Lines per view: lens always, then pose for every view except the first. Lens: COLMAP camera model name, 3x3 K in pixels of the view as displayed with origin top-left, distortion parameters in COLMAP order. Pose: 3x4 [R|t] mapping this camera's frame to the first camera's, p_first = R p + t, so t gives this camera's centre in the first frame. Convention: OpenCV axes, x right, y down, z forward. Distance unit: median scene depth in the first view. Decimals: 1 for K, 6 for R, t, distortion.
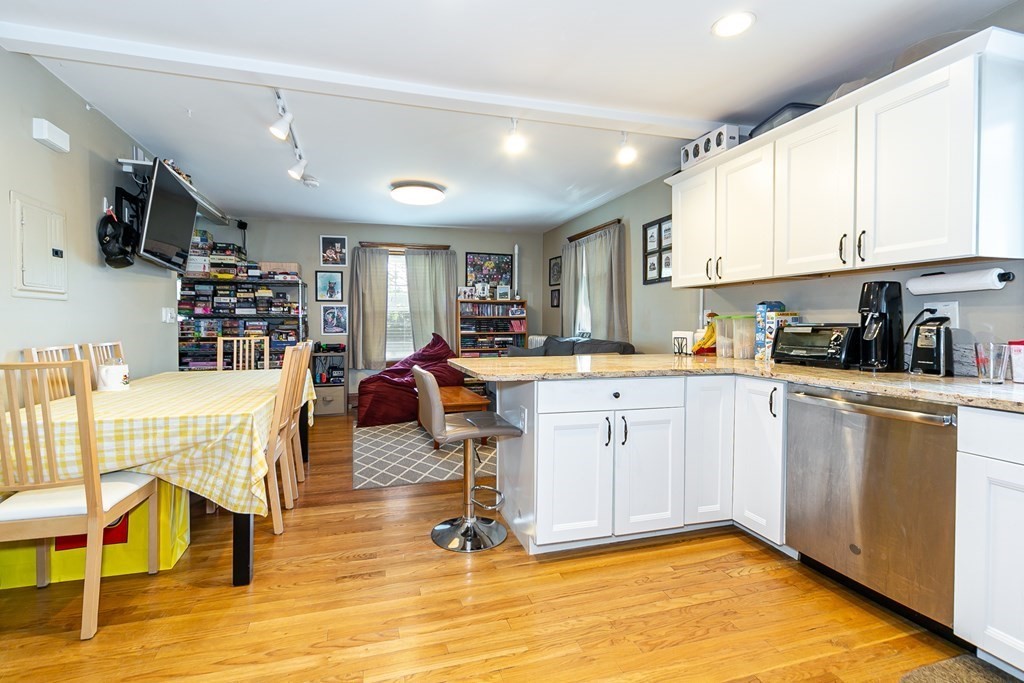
lens RADIAL K [[440.5, 0, 509.9], [0, 440.5, 328.3], [0, 0, 1]] dist [-0.000413, -0.000062]
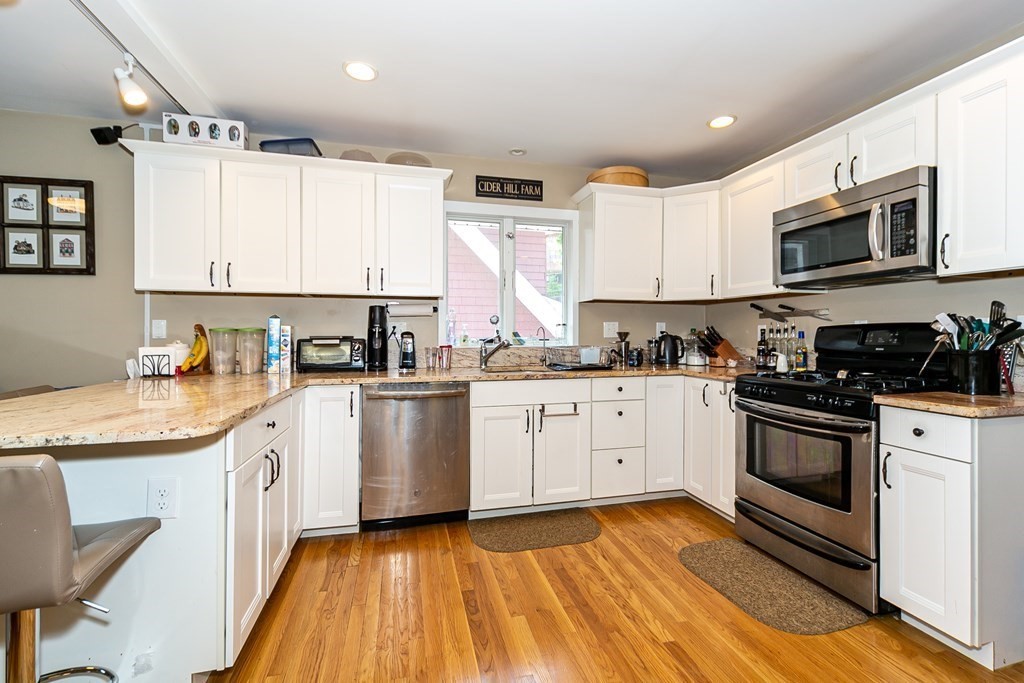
lens RADIAL K [[465.6, 0, 510.4], [0, 465.6, 336.9], [0, 0, 1]] dist [0.000114, 0.000188]
pose [[0.046508, -0.002604, 0.998915, -0.446277], [0.015989, 0.999870, 0.001862, -0.003055], [-0.998790, 0.015885, 0.046544, 0.384347]]
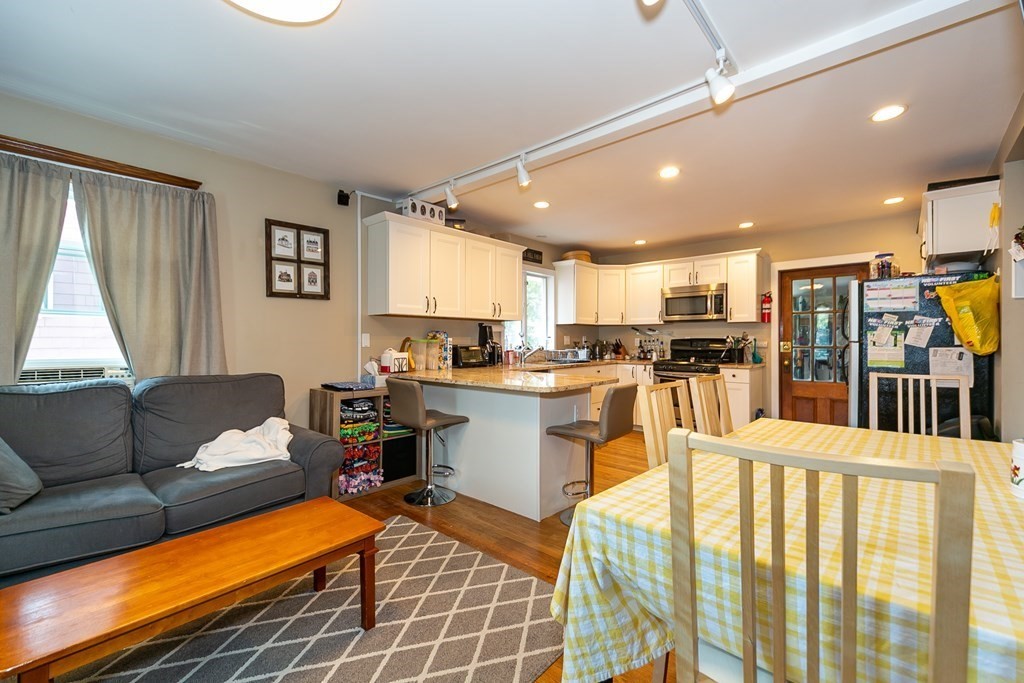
lens RADIAL K [[465.6, 0, 510.4], [0, 465.6, 336.9], [0, 0, 1]] dist [0.000114, 0.000188]
pose [[-0.531075, 0.011472, 0.847247, -0.886502], [0.016418, 0.999860, -0.003247, -0.028857], [-0.847166, 0.012186, -0.531189, 1.570077]]
